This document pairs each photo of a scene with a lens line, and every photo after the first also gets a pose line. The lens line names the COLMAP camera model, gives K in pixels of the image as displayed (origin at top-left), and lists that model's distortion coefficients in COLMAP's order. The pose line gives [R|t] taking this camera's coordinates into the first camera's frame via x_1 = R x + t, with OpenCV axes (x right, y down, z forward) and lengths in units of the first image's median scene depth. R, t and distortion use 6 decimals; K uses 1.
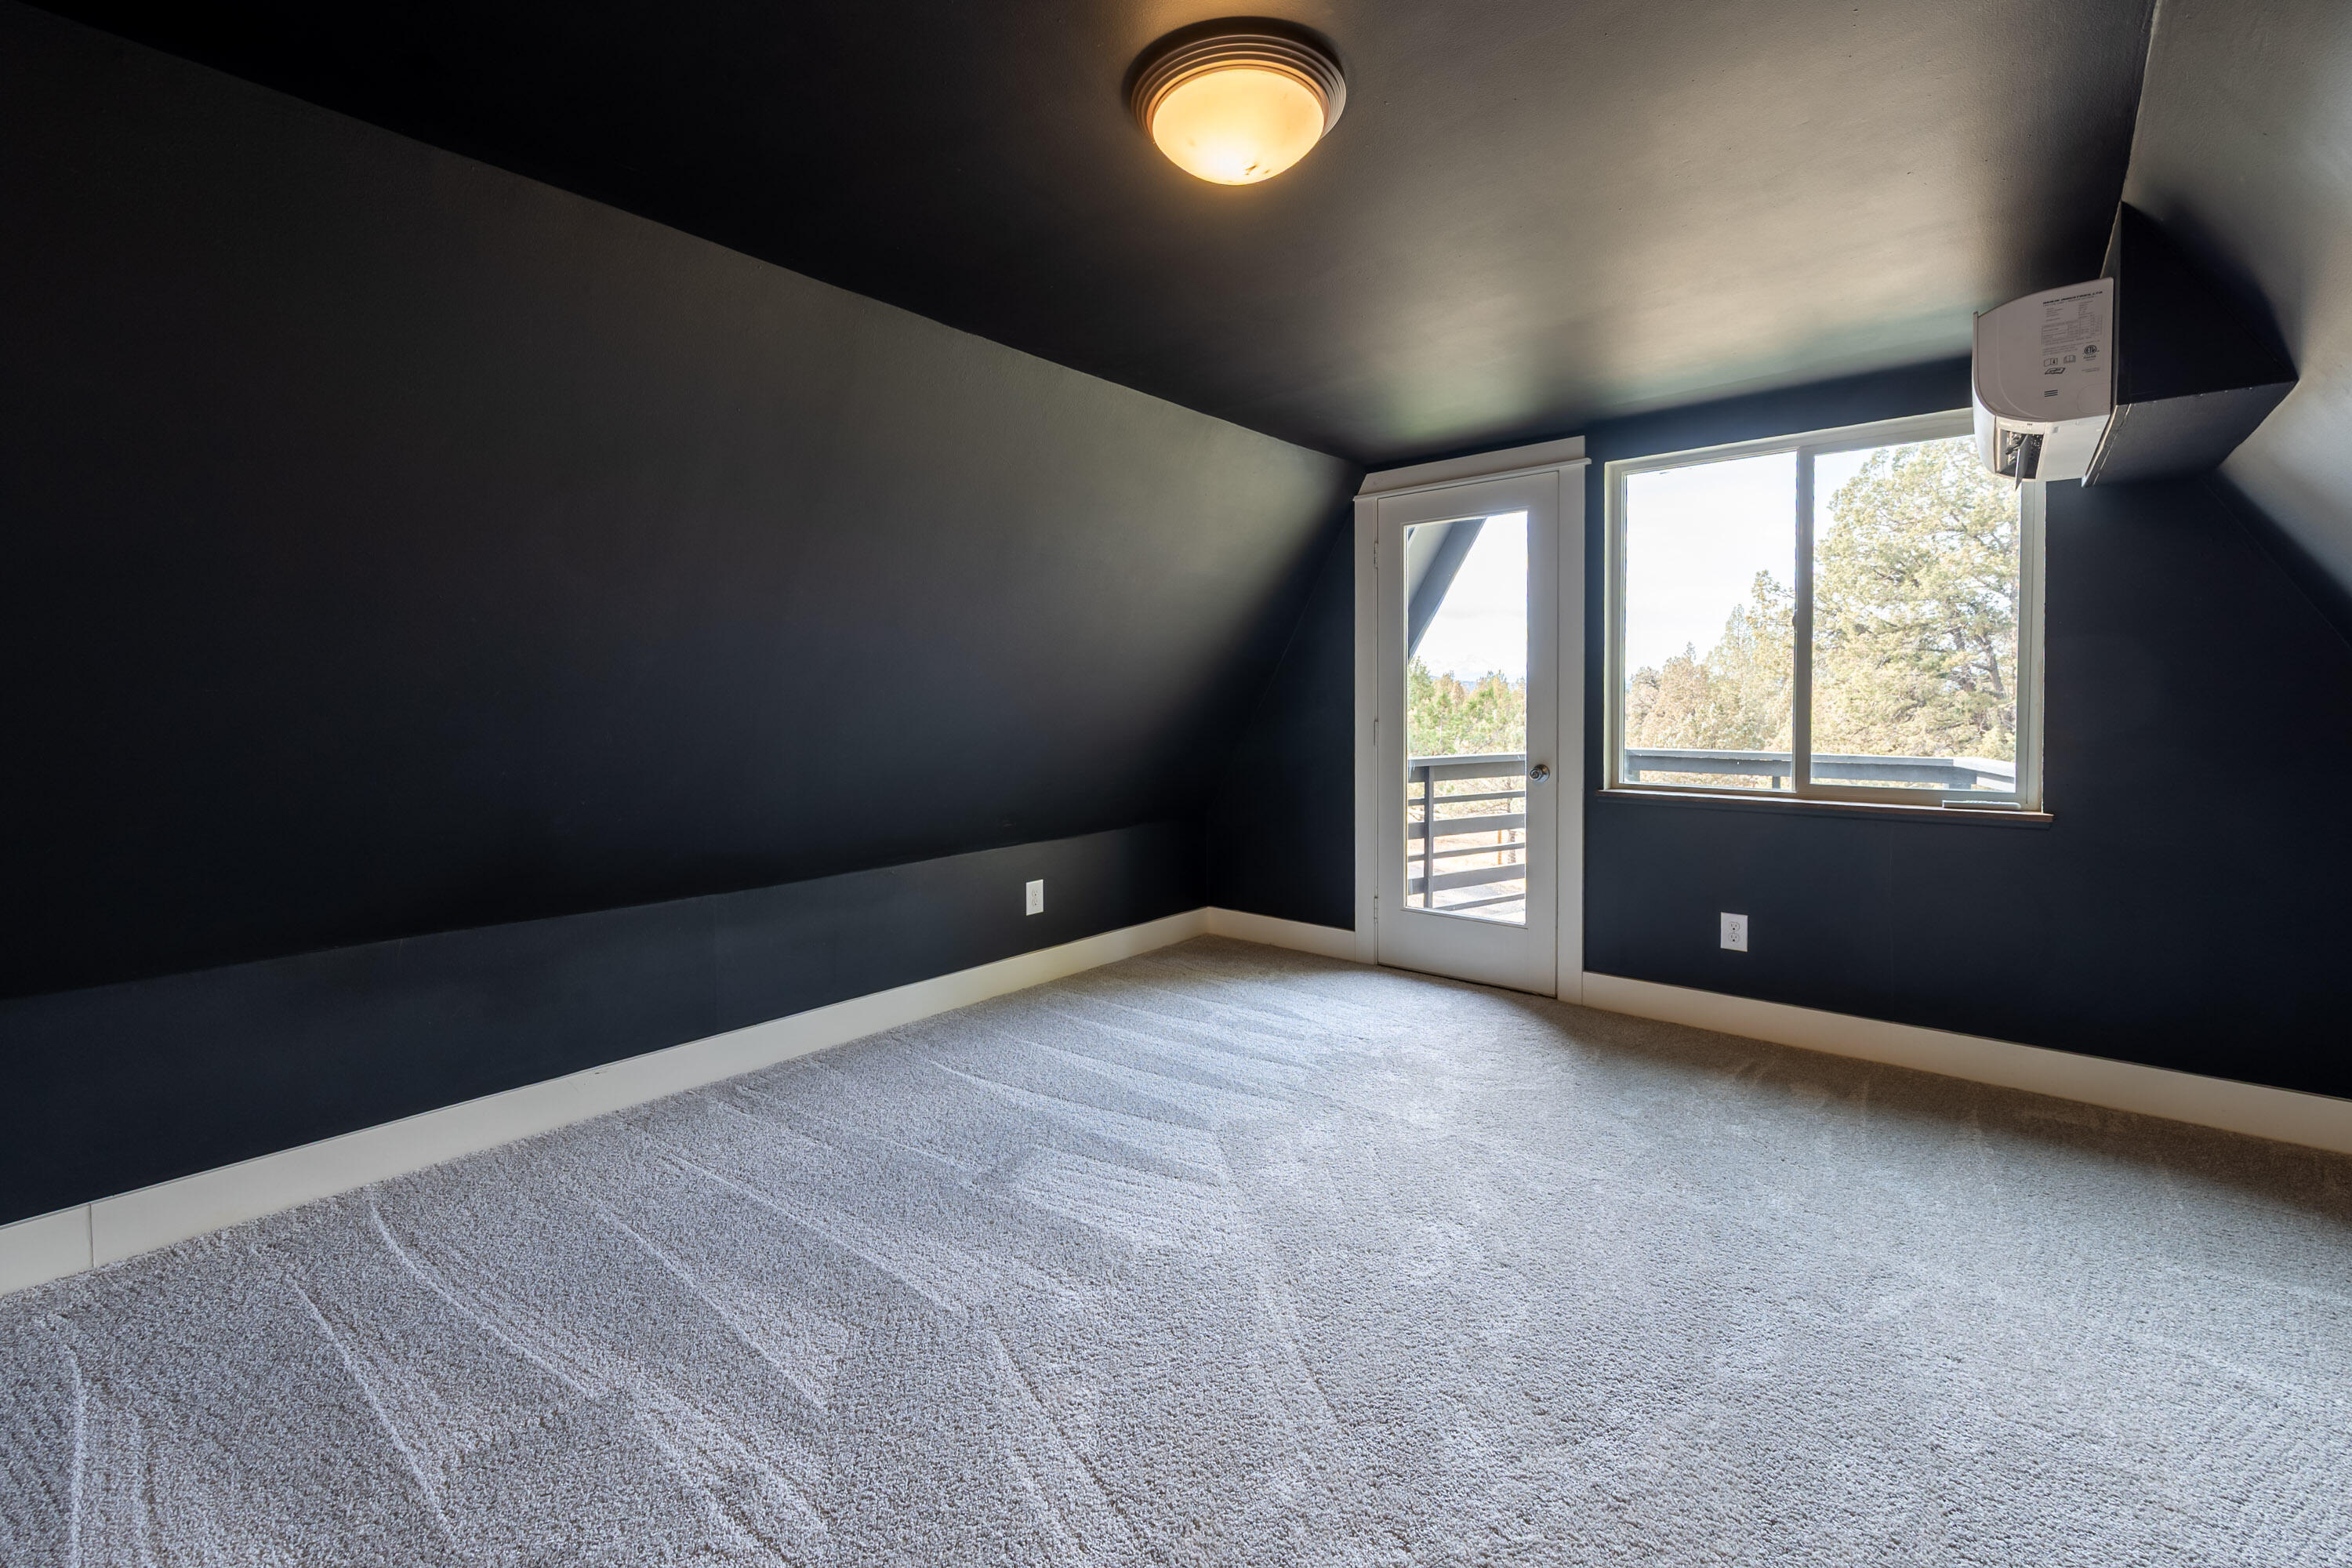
lens RADIAL K [[968.4, 0, 1165.4], [0, 968.4, 727.4], [0, 0, 1]] dist [-0.001774, 0.000016]
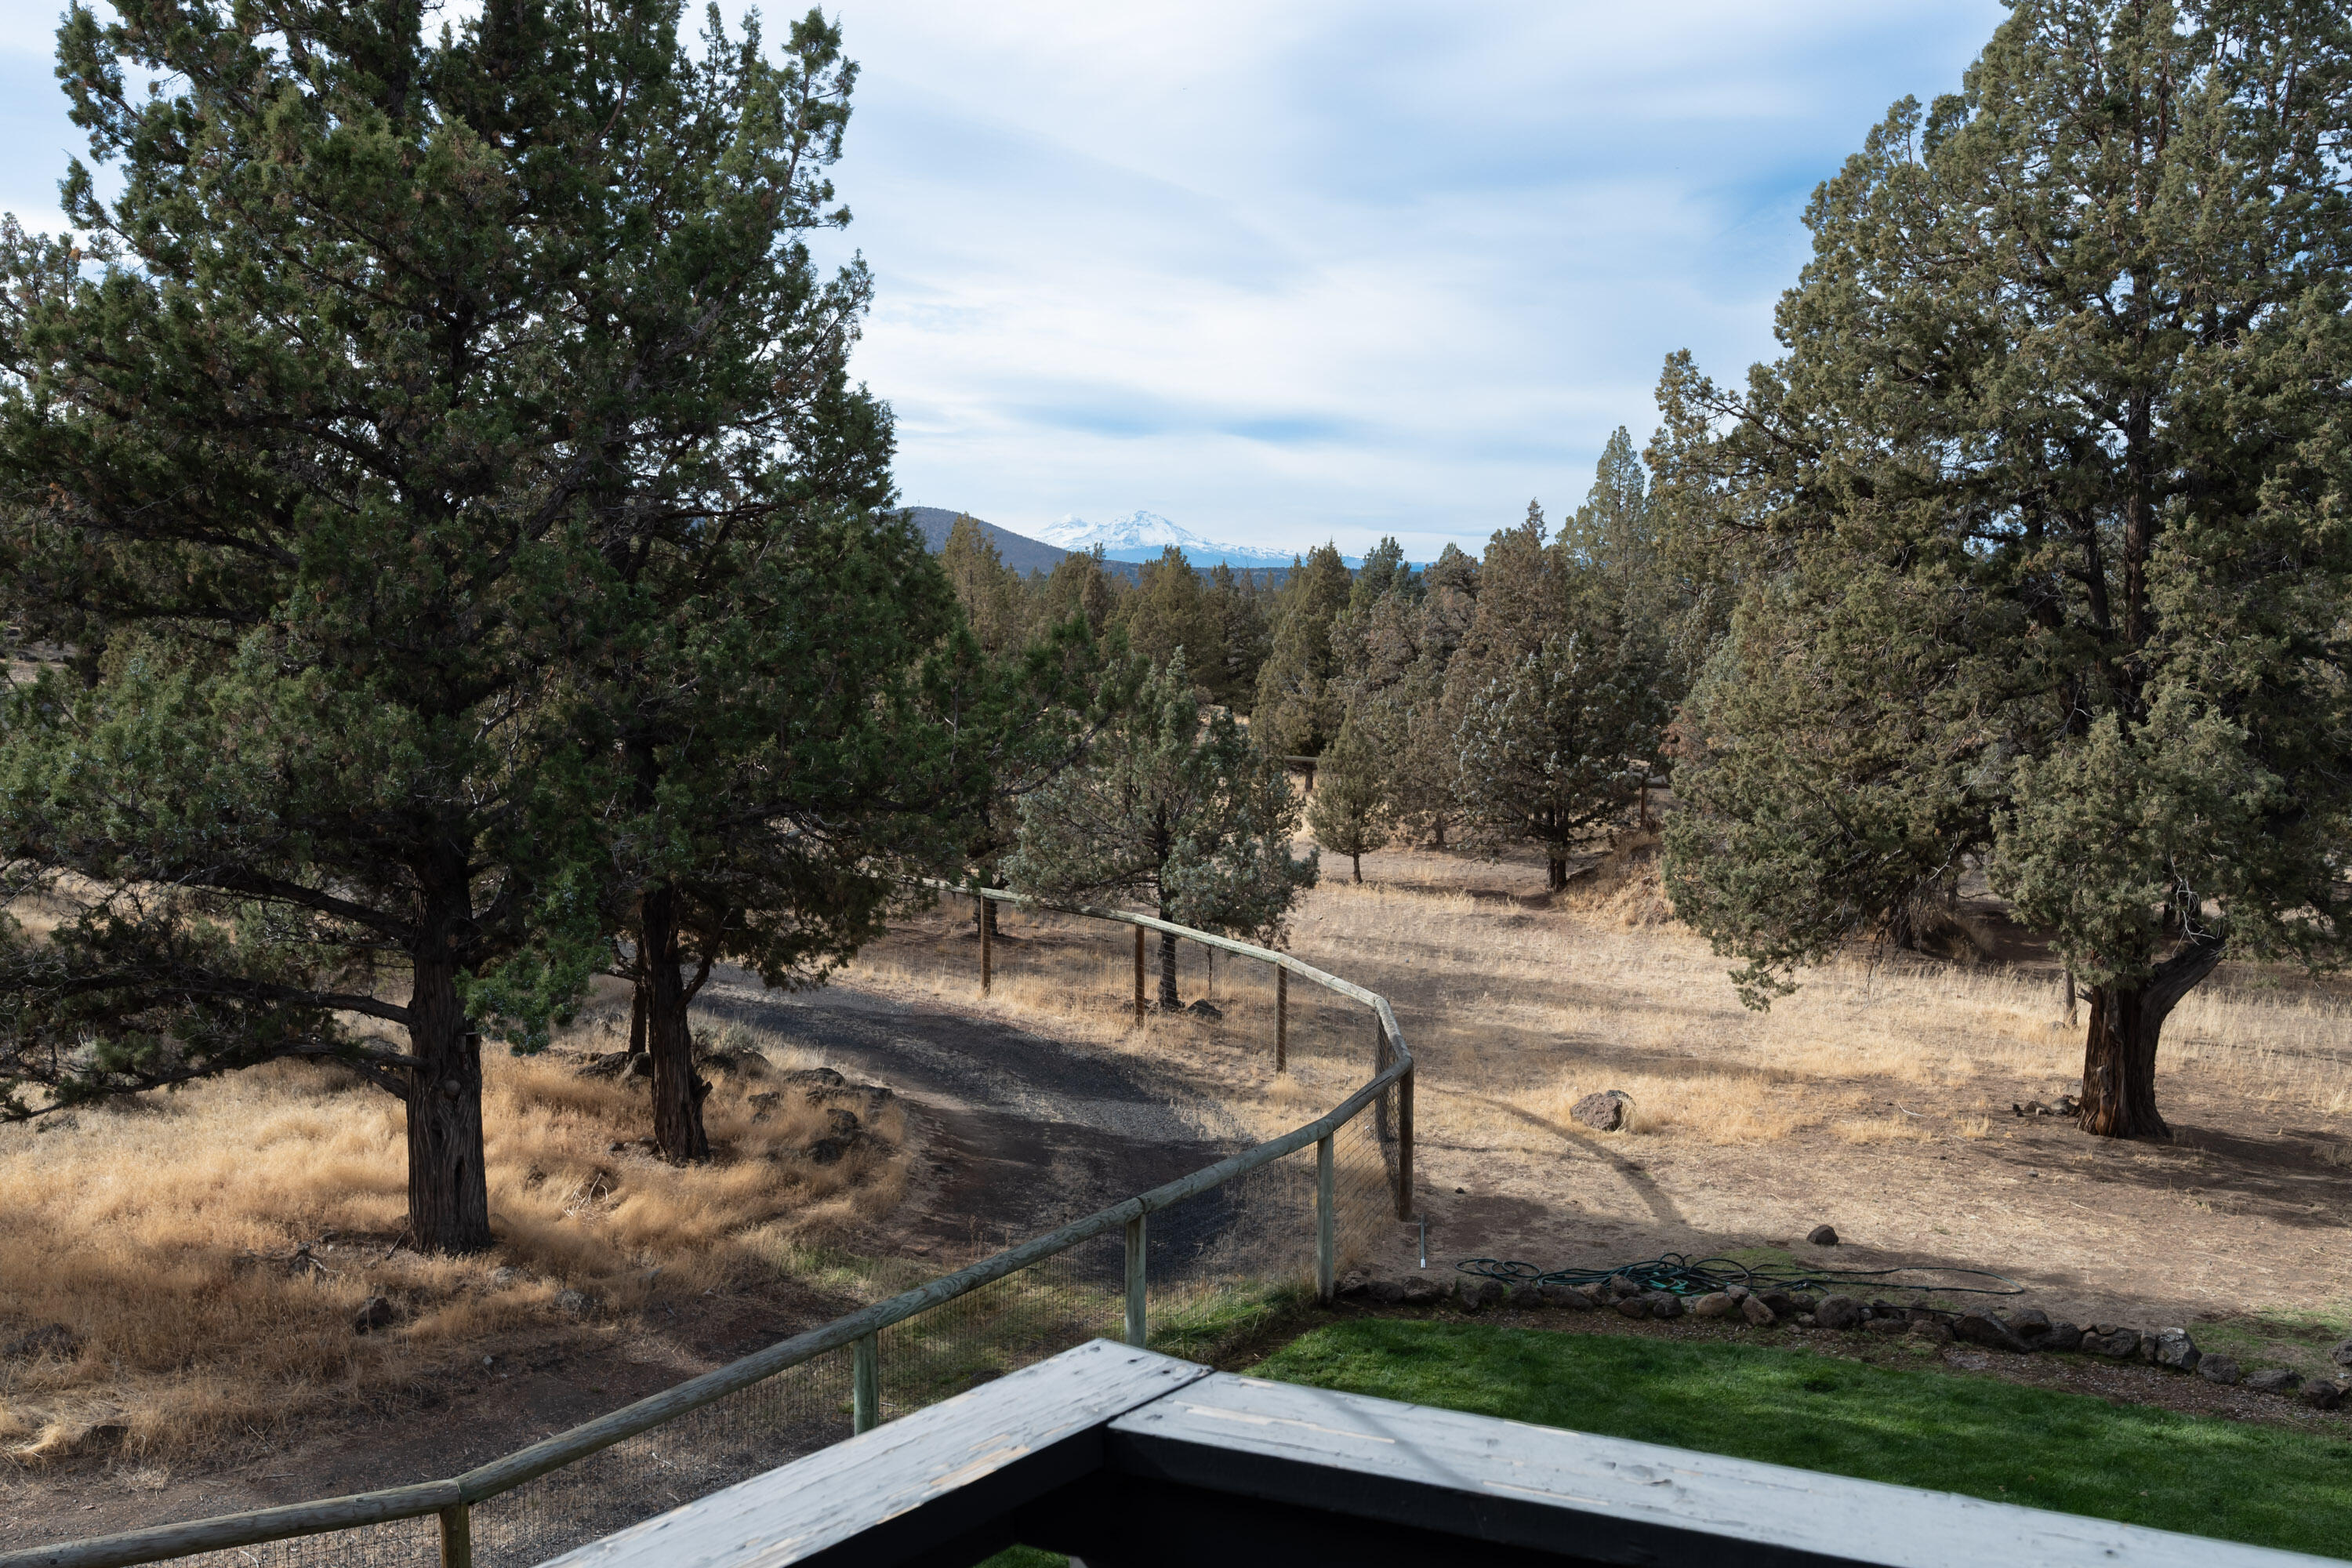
lens RADIAL K [[2012.4, 0, 1172.2], [0, 2012.4, 845.2], [0, 0, 1]] dist [-0.001688, -0.001935]
pose [[0.949142, -0.029789, 0.313436, 0.099359], [0.000572, 0.995676, 0.092897, -0.021436], [-0.314848, -0.087993, 0.945054, 0.183124]]
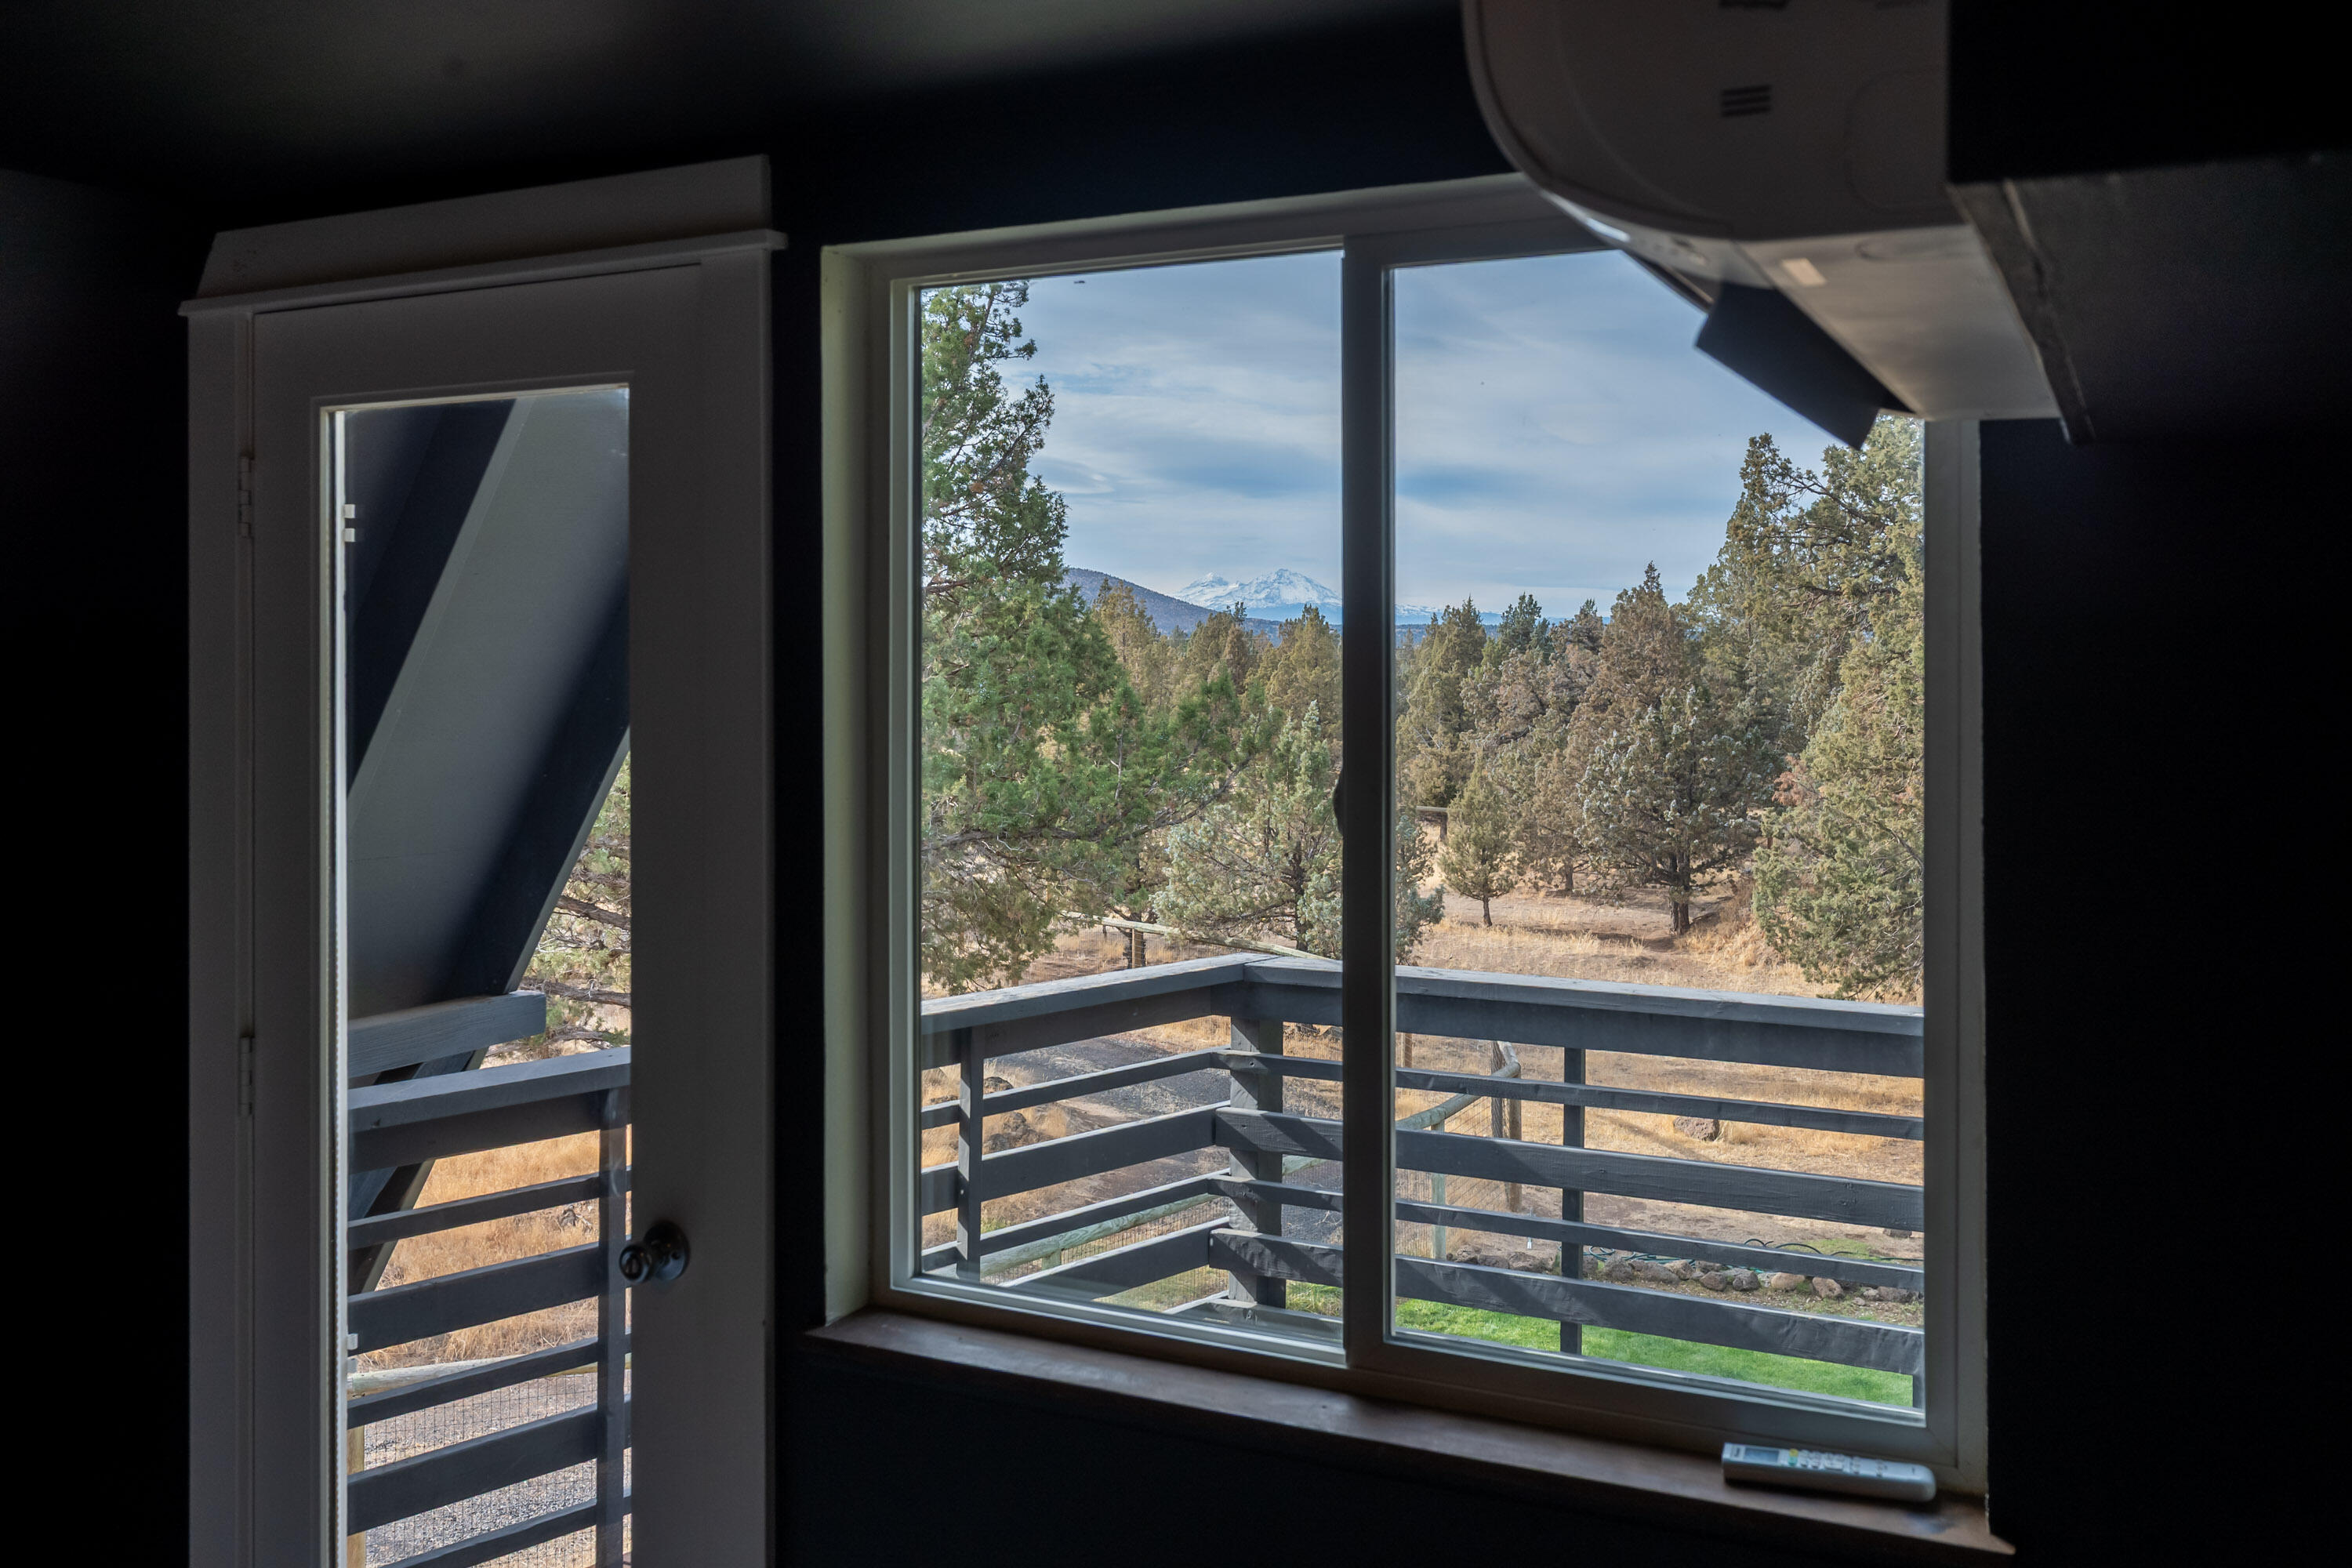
lens RADIAL K [[2021.1, 0, 1166.1], [0, 2021.1, 664.8], [0, 0, 1]] dist [0.004679, -0.000126]
pose [[0.969535, 0.002126, 0.244943, 0.061870], [0.004079, 0.999684, -0.024820, -0.019311], [-0.244918, 0.025062, 0.969220, 0.055167]]
